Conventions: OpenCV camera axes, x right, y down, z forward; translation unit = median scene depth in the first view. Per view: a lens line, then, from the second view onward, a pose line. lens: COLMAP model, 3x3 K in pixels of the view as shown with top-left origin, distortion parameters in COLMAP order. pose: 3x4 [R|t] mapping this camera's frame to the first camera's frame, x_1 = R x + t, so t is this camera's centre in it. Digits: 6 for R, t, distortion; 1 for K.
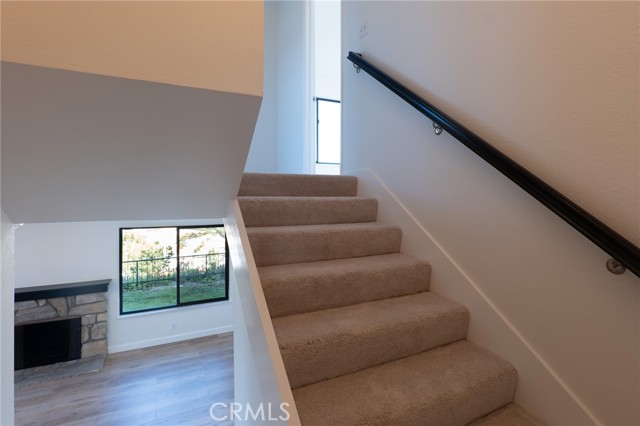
lens RADIAL K [[302.4, 0, 317.5], [0, 302.4, 209.4], [0, 0, 1]] dist [-0.013503, 0.000826]
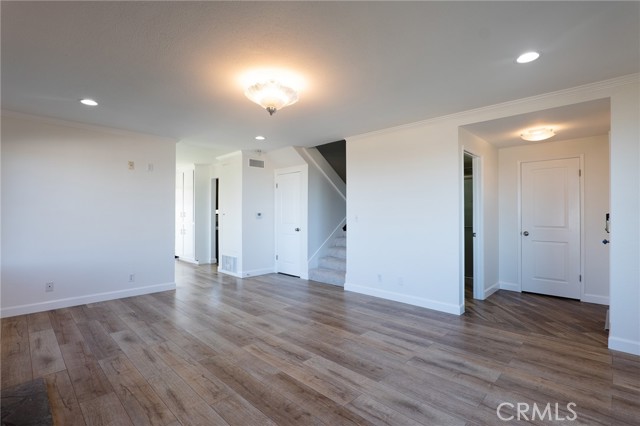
lens RADIAL K [[302.4, 0, 319.1], [0, 302.4, 214.2], [0, 0, 1]] dist [-0.013503, 0.000826]
pose [[-0.321886, 0.011102, 0.946713, -1.242077], [0.009522, 0.999919, -0.008488, 0.253848], [-0.946730, 0.006282, -0.321966, 0.674753]]
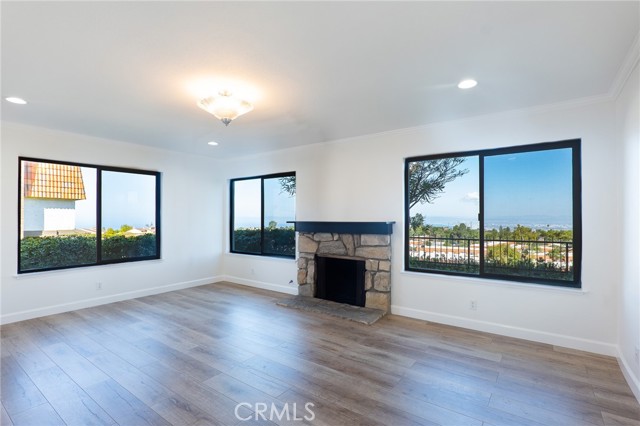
lens RADIAL K [[302.4, 0, 319.4], [0, 302.4, 215.3], [0, 0, 1]] dist [-0.013503, 0.000826]
pose [[0.460488, 0.000031, -0.887666, -0.059780], [-0.012831, 0.999896, -0.006621, 0.233445], [0.887573, 0.014439, 0.460440, 0.465342]]
